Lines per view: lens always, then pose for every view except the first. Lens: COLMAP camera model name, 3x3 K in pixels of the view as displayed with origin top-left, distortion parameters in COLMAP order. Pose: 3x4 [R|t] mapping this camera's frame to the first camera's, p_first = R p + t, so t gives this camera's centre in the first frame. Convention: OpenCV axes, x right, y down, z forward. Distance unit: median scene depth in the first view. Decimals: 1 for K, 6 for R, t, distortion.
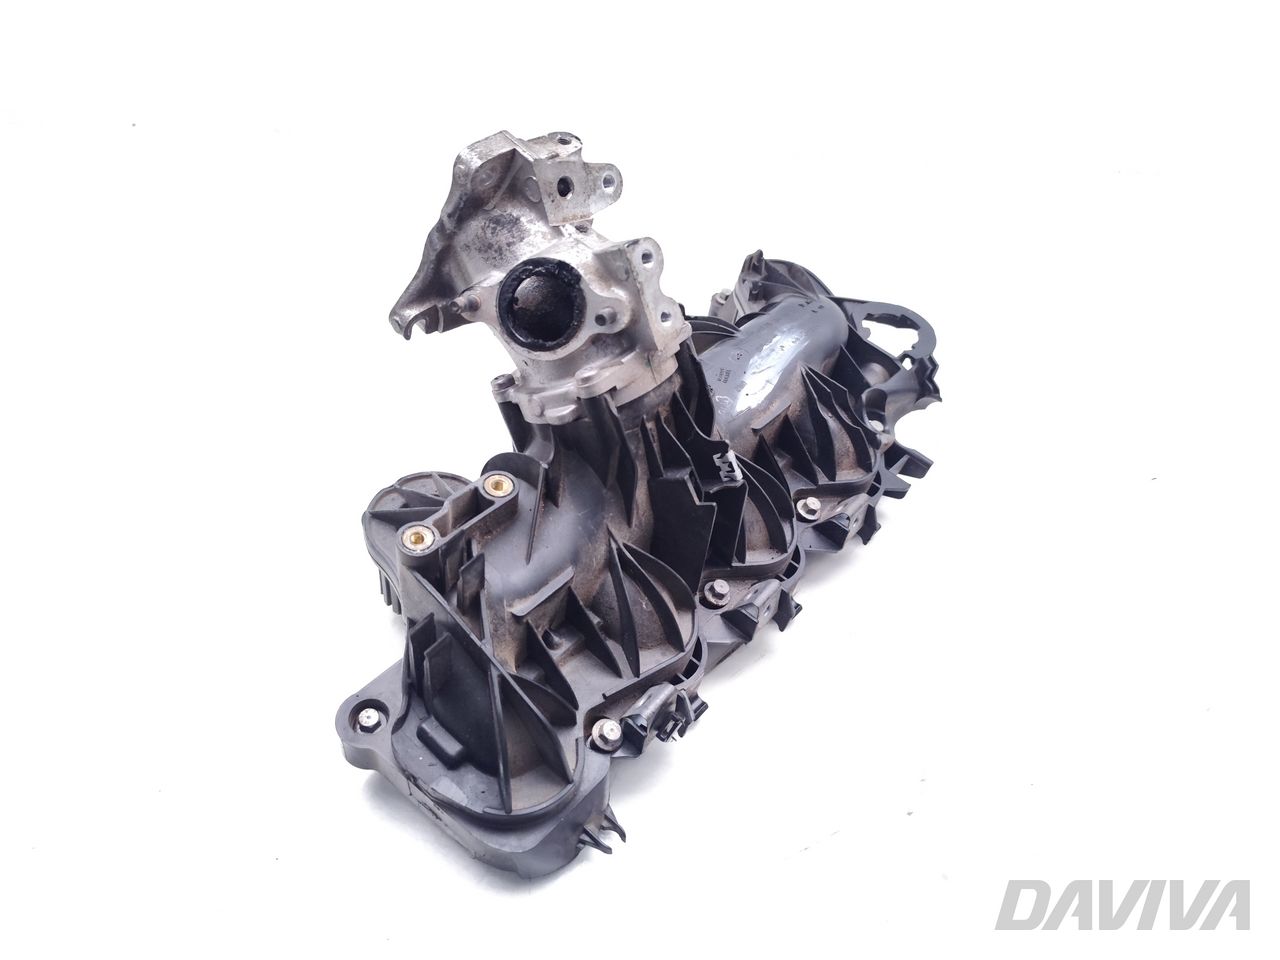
lens RADIAL K [[856.1, 0, 640.0], [0, 856.1, 480.0], [0, 0, 1]] dist [0.000670, 0.000069]
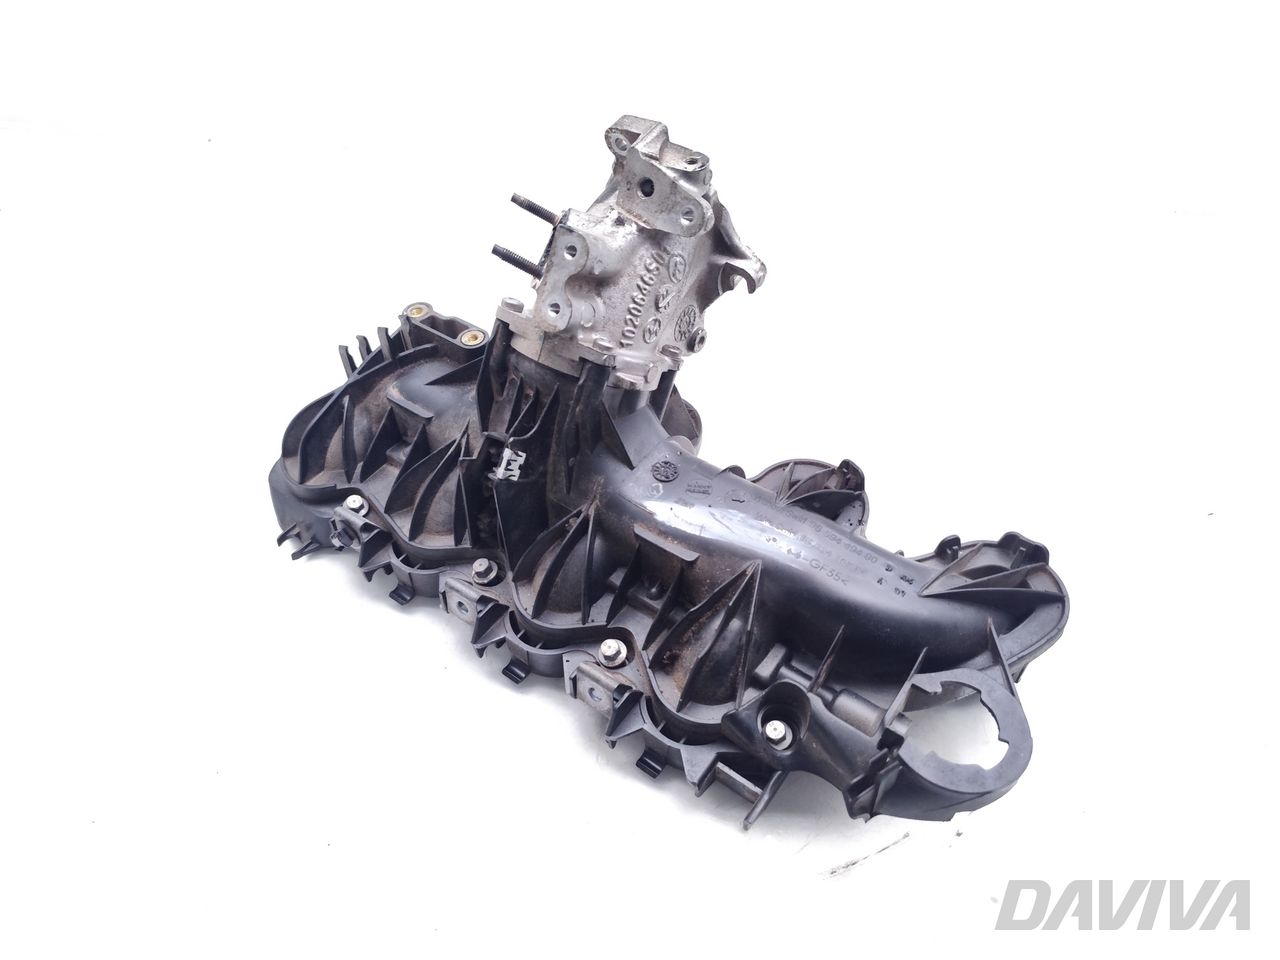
lens RADIAL K [[856.1, 0, 640.0], [0, 856.1, 480.0], [0, 0, 1]] dist [0.000670, 0.000069]
pose [[0.102681, 0.644486, -0.757690, 0.883620], [-0.712768, 0.578991, 0.395893, -0.507777], [0.693843, 0.499406, 0.518820, 0.578065]]
